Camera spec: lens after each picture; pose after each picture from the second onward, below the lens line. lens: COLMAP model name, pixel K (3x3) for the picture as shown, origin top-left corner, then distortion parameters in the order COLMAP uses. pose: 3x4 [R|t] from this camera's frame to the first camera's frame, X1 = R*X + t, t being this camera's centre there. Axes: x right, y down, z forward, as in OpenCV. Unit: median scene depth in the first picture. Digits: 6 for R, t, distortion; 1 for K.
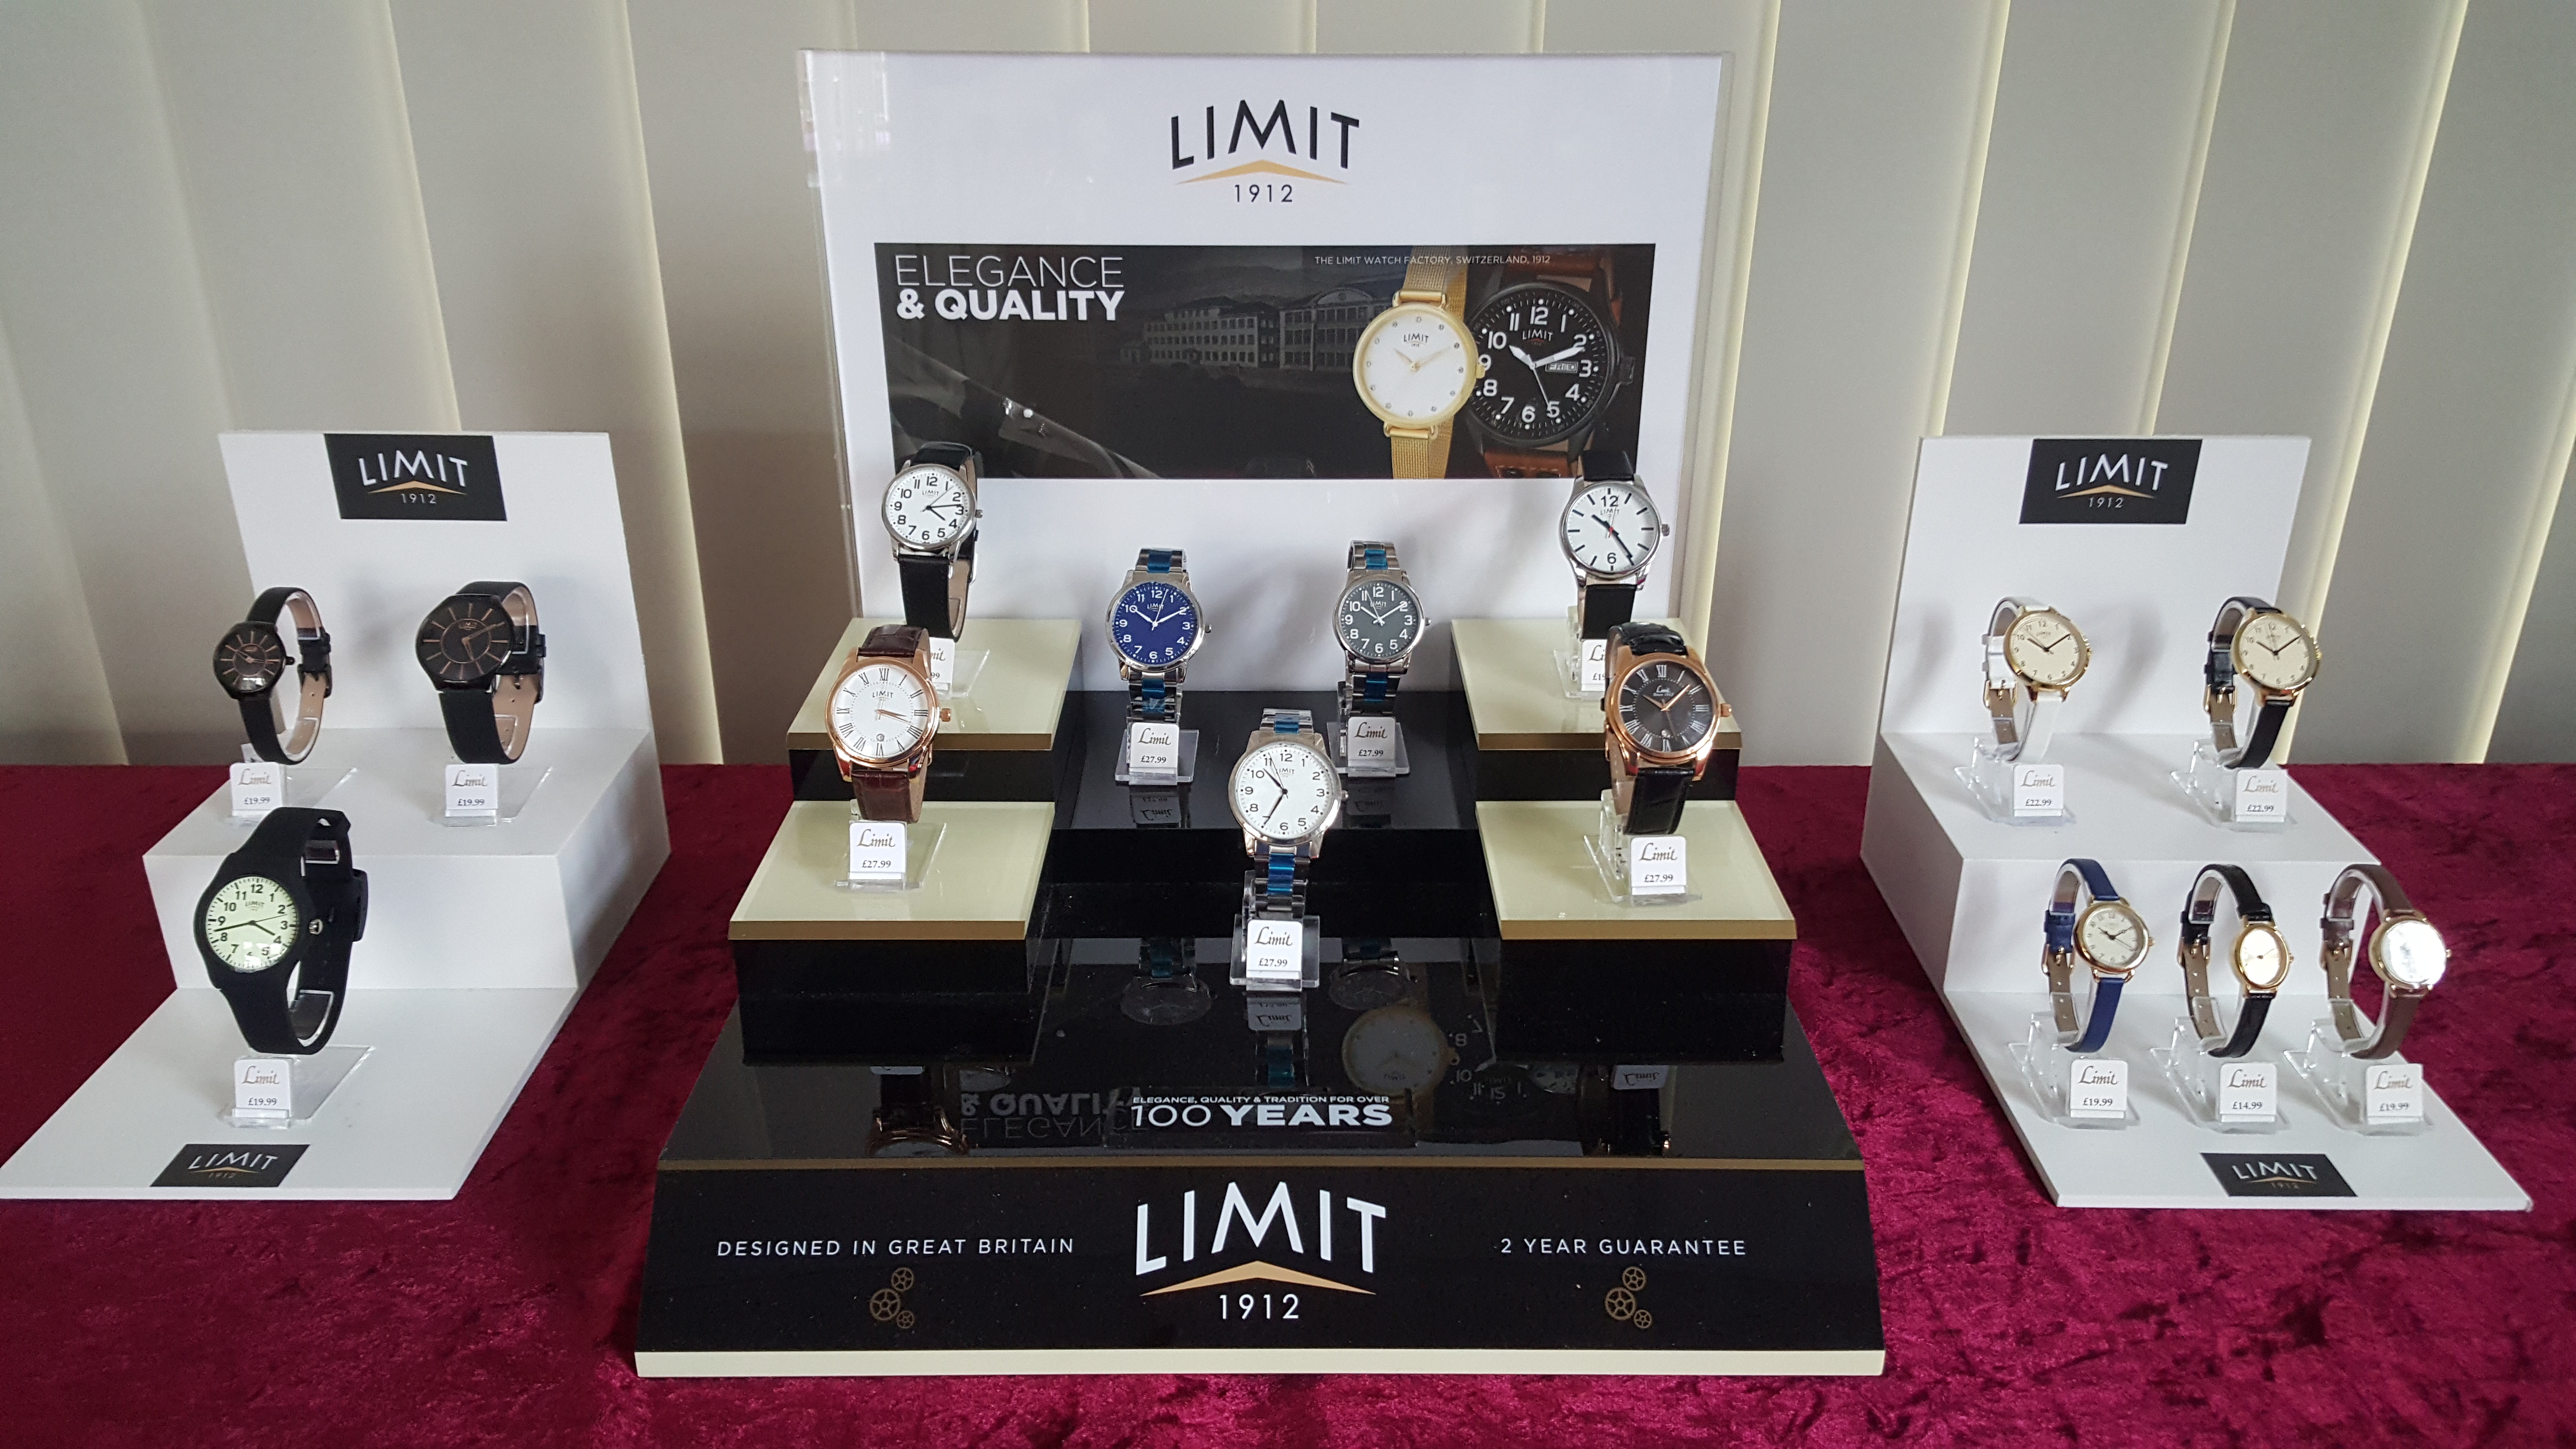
lens RADIAL K [[1911.6, 0, 1292.9], [0, 1911.6, 763.8], [0, 0, 1]] dist [0.090031, -0.136052]
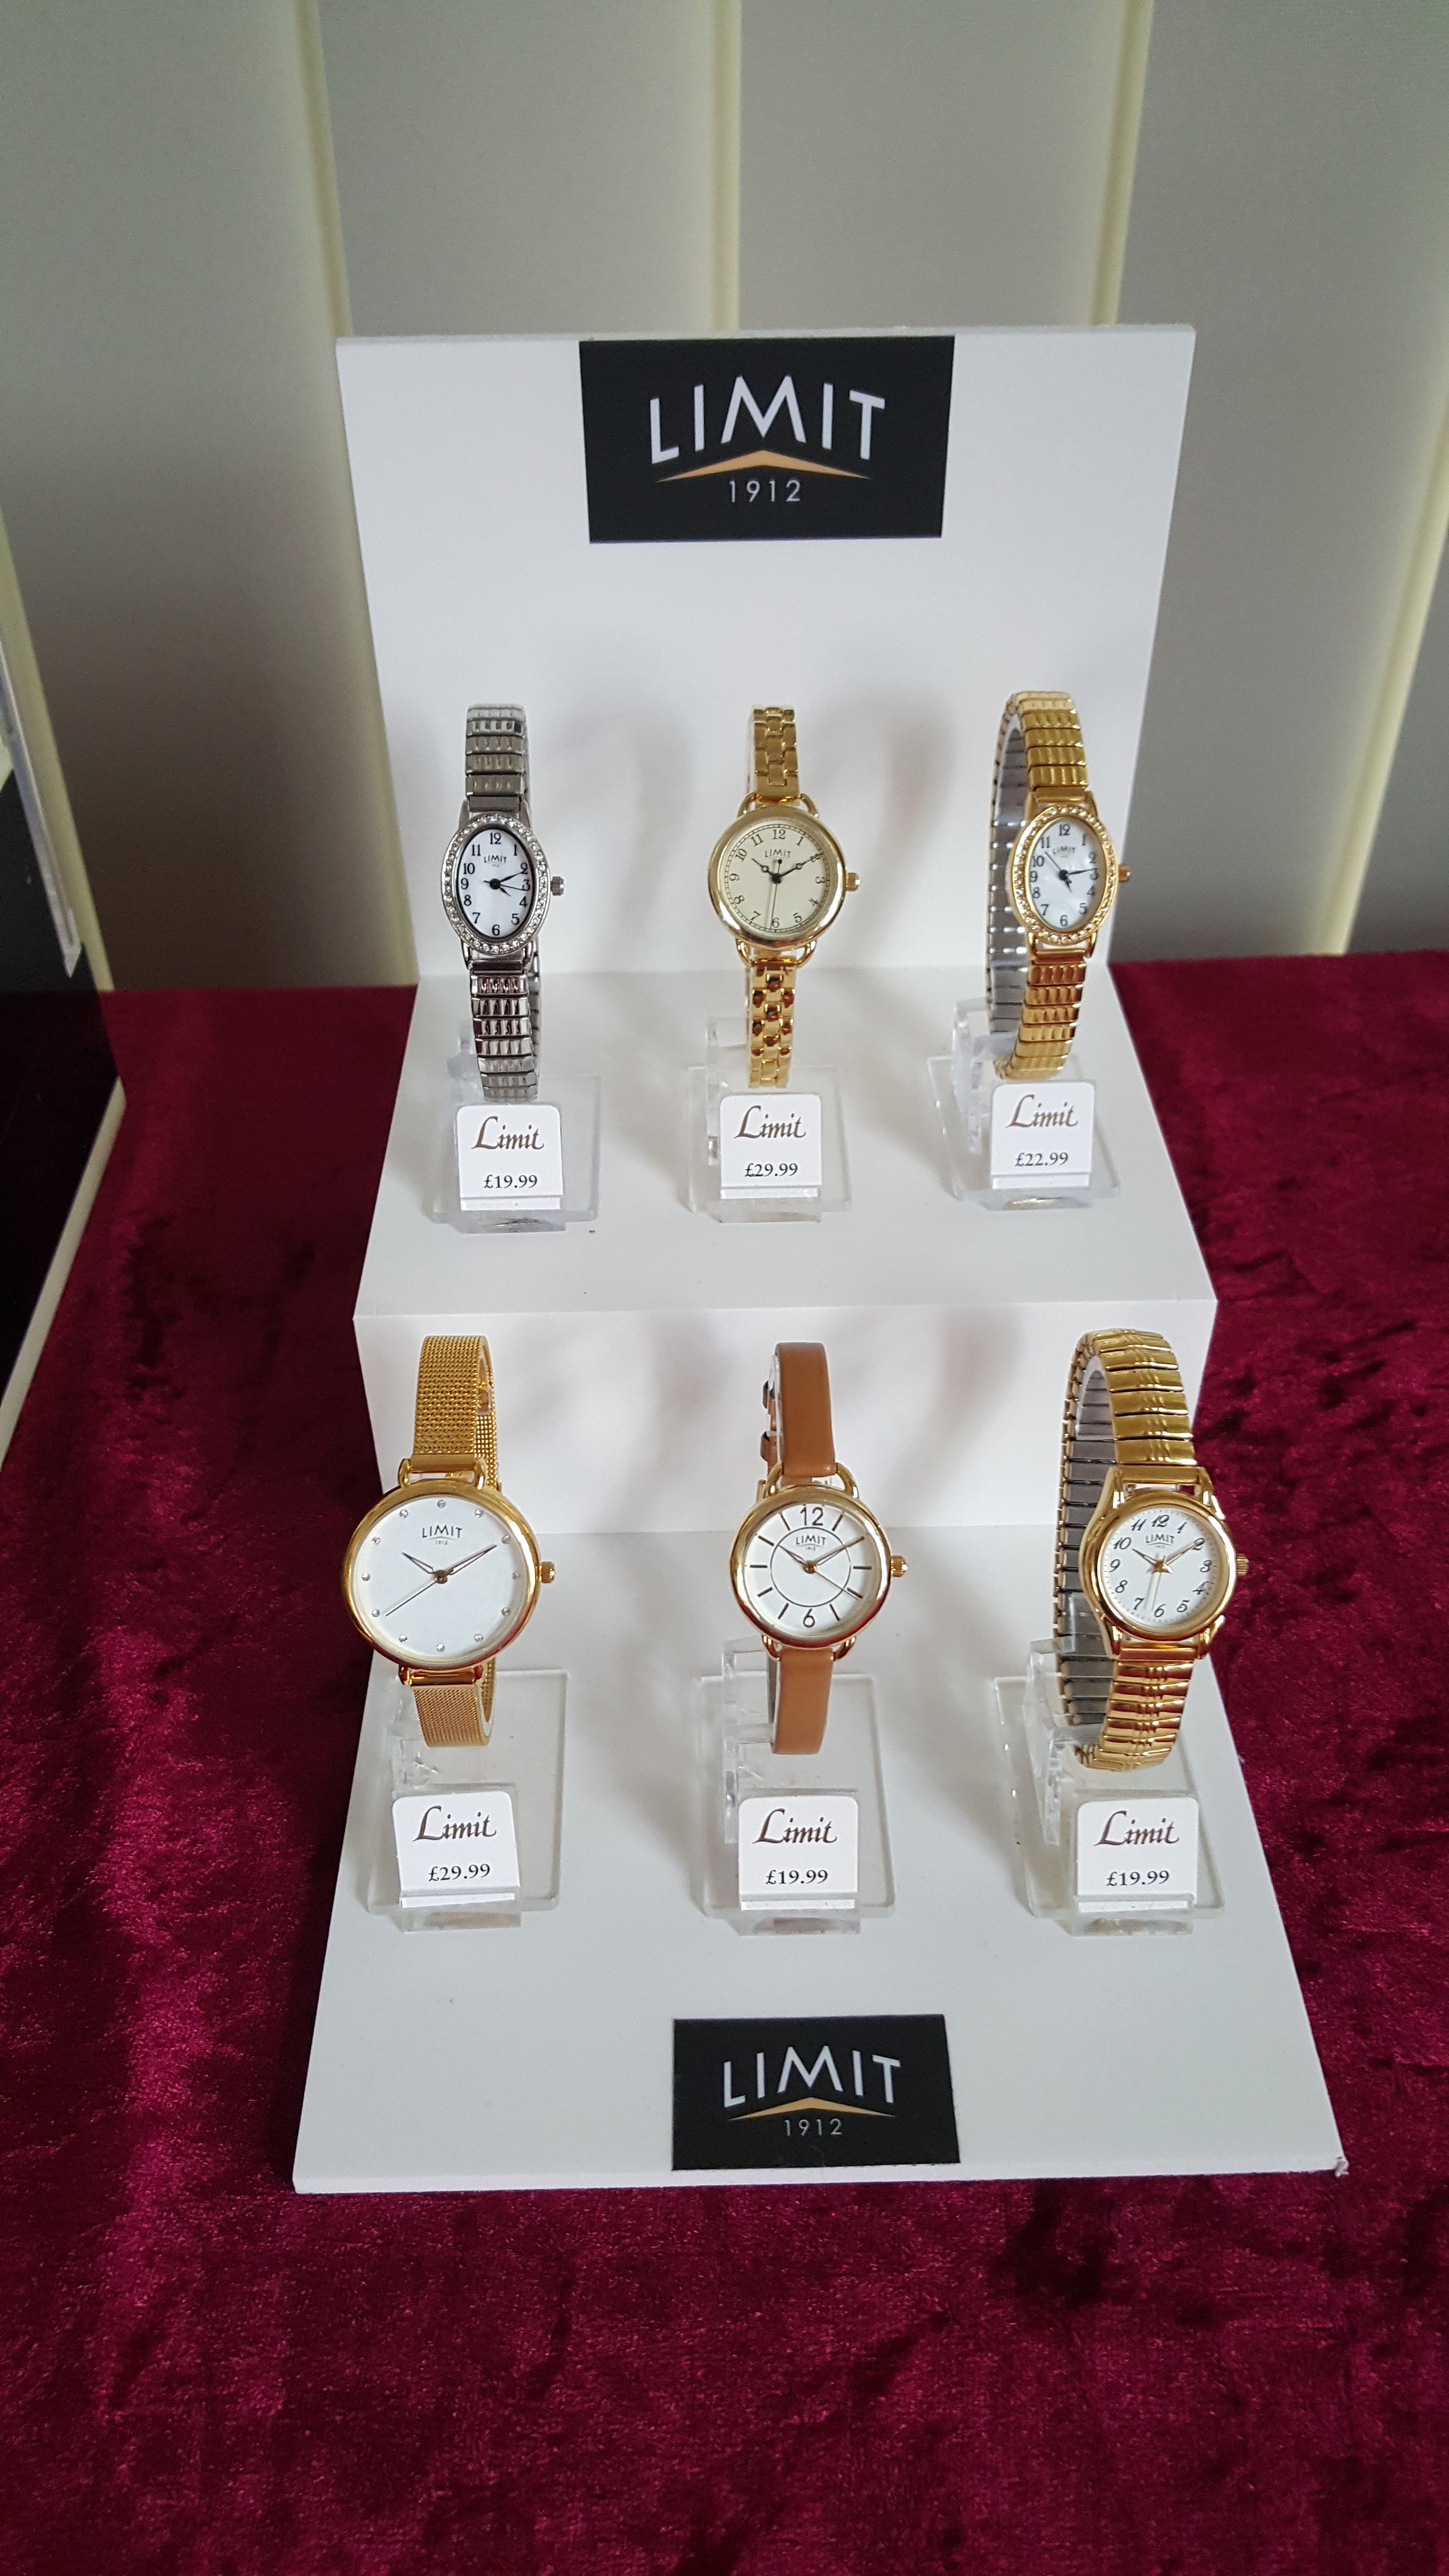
lens RADIAL K [[1911.6, 0, 729.7], [0, 1911.6, 1284.4], [0, 0, 1]] dist [0.090031, -0.136052]
pose [[0.999692, -0.024335, 0.004846, 0.428797], [0.022148, 0.963198, 0.267877, -0.081039], [-0.011187, -0.267688, 0.963441, 0.534787]]
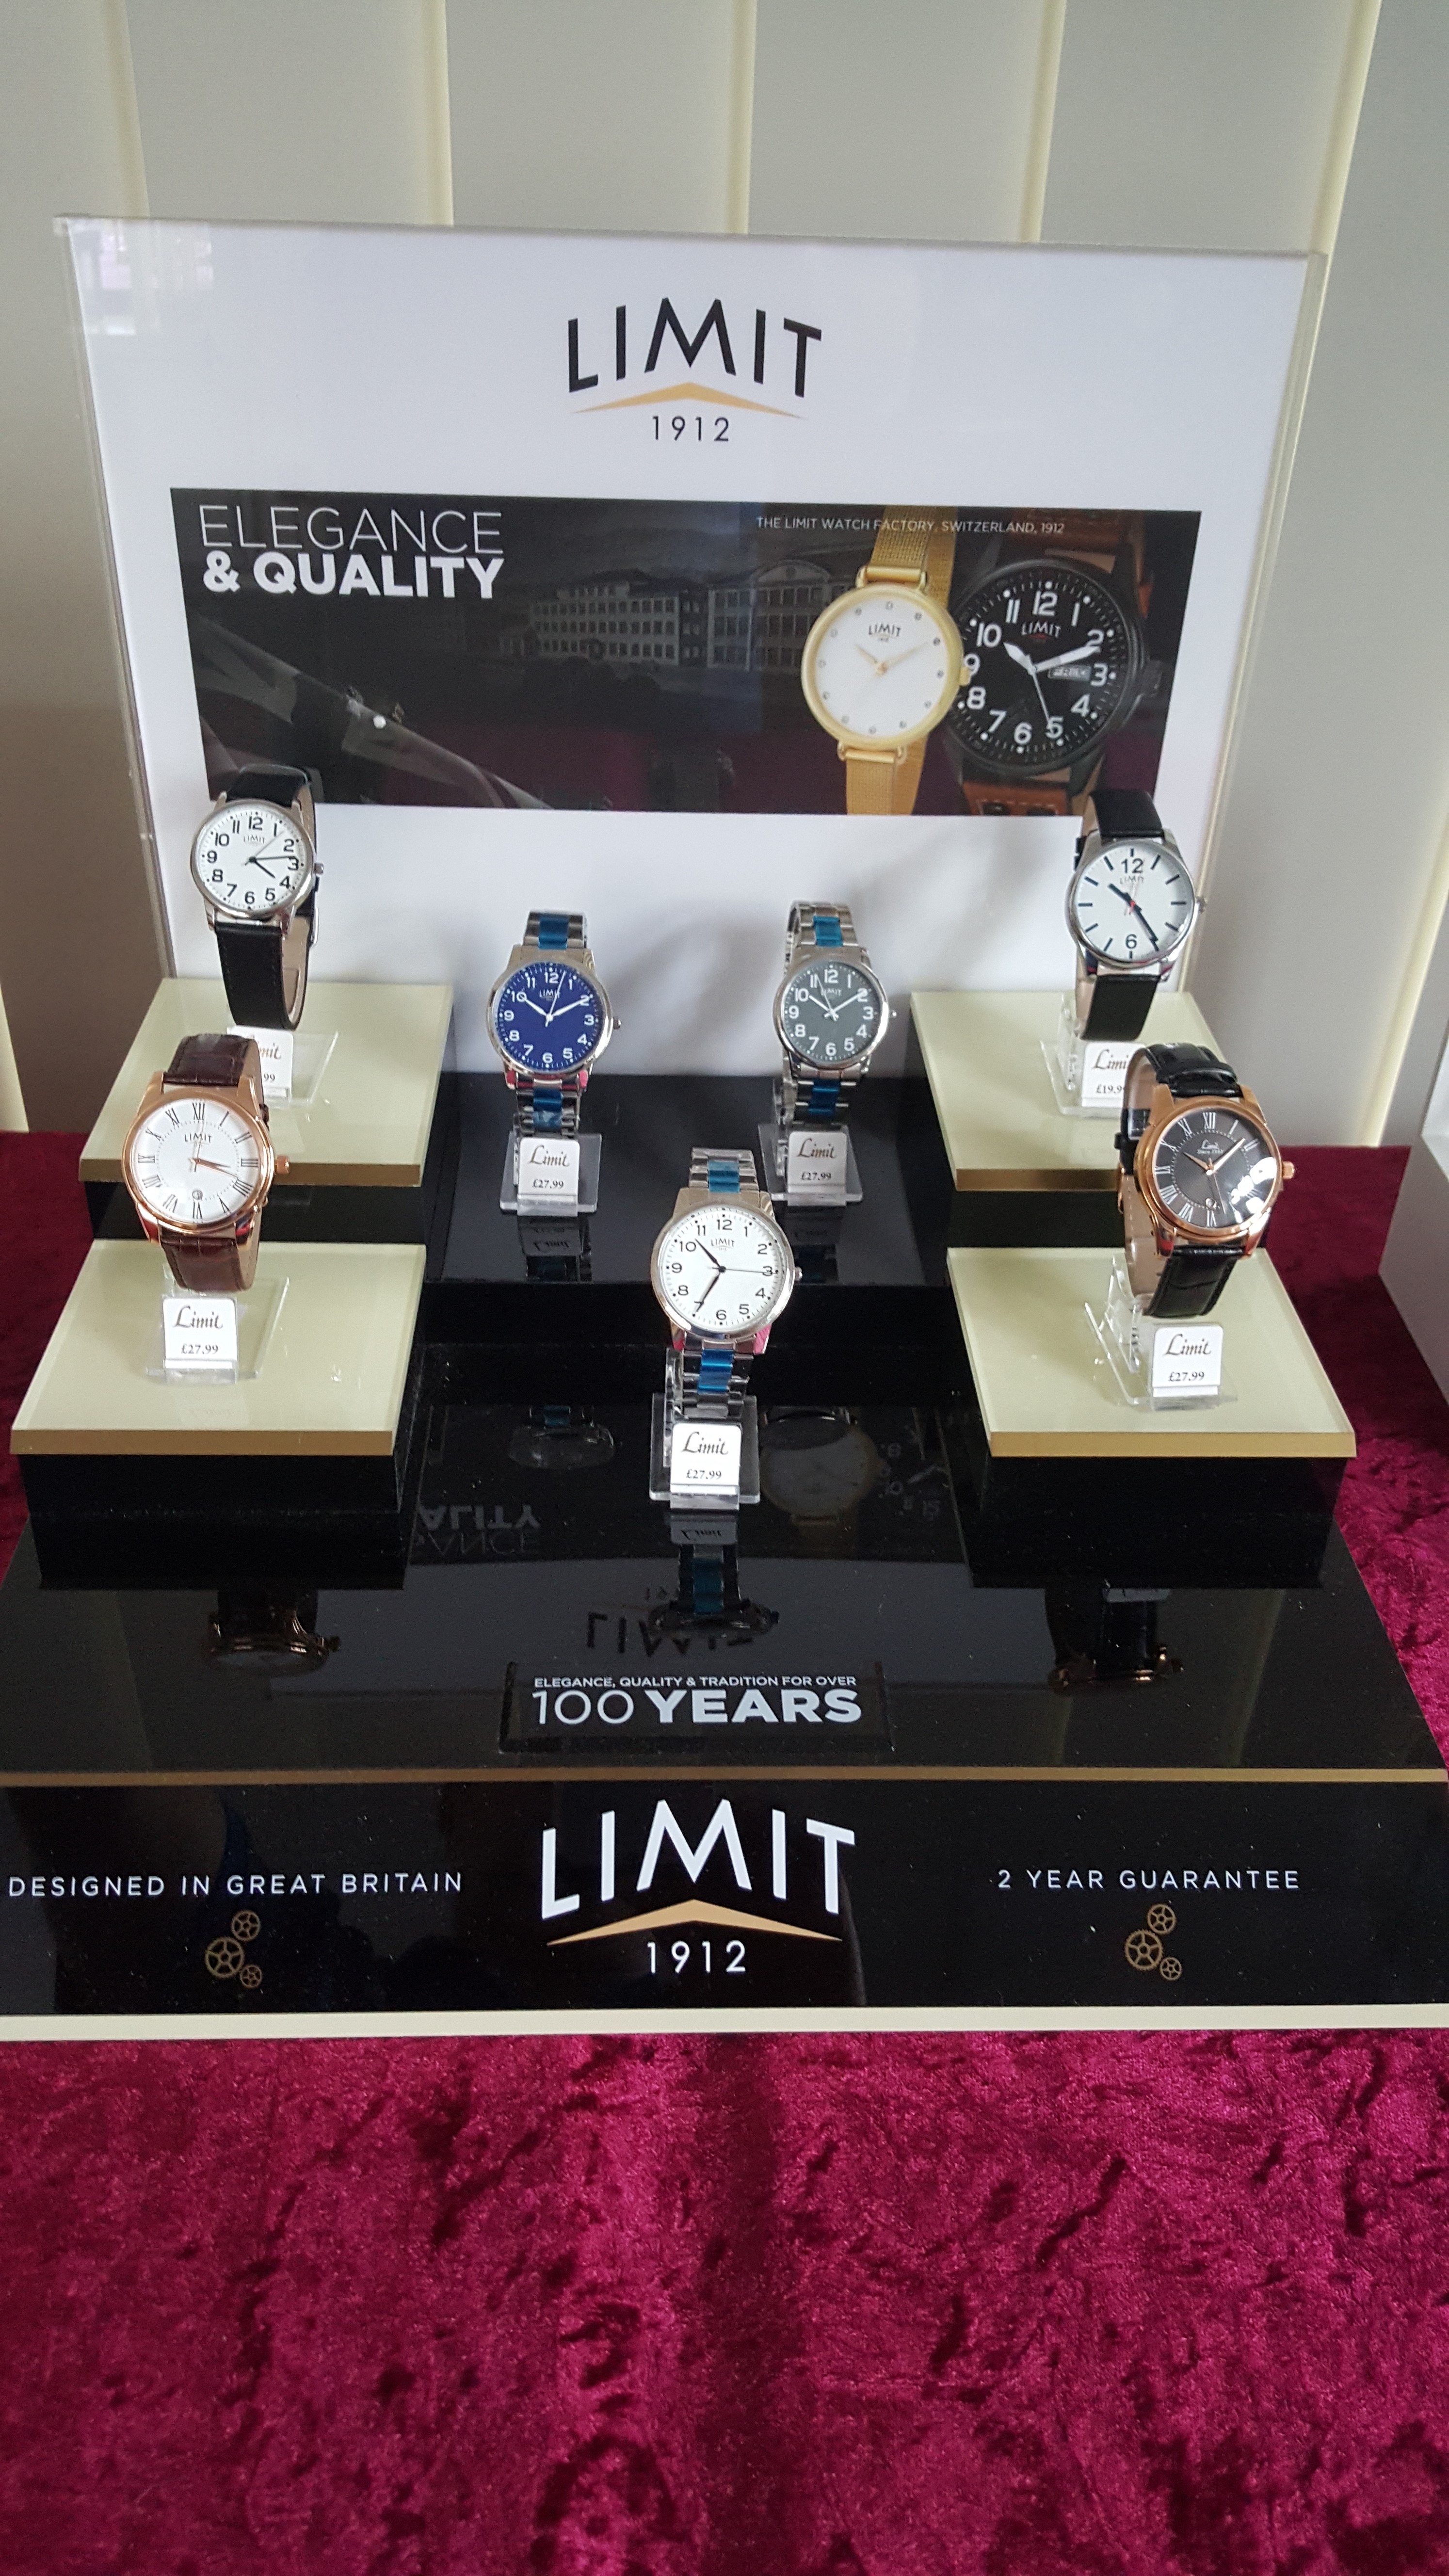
lens RADIAL K [[1911.6, 0, 717.5], [0, 1911.6, 1298.6], [0, 0, 1]] dist [0.090031, -0.136052]
pose [[0.999256, 0.006827, 0.037948, -0.031970], [-0.013565, 0.983528, 0.180245, -0.102376], [-0.036092, -0.180626, 0.982889, 0.203241]]
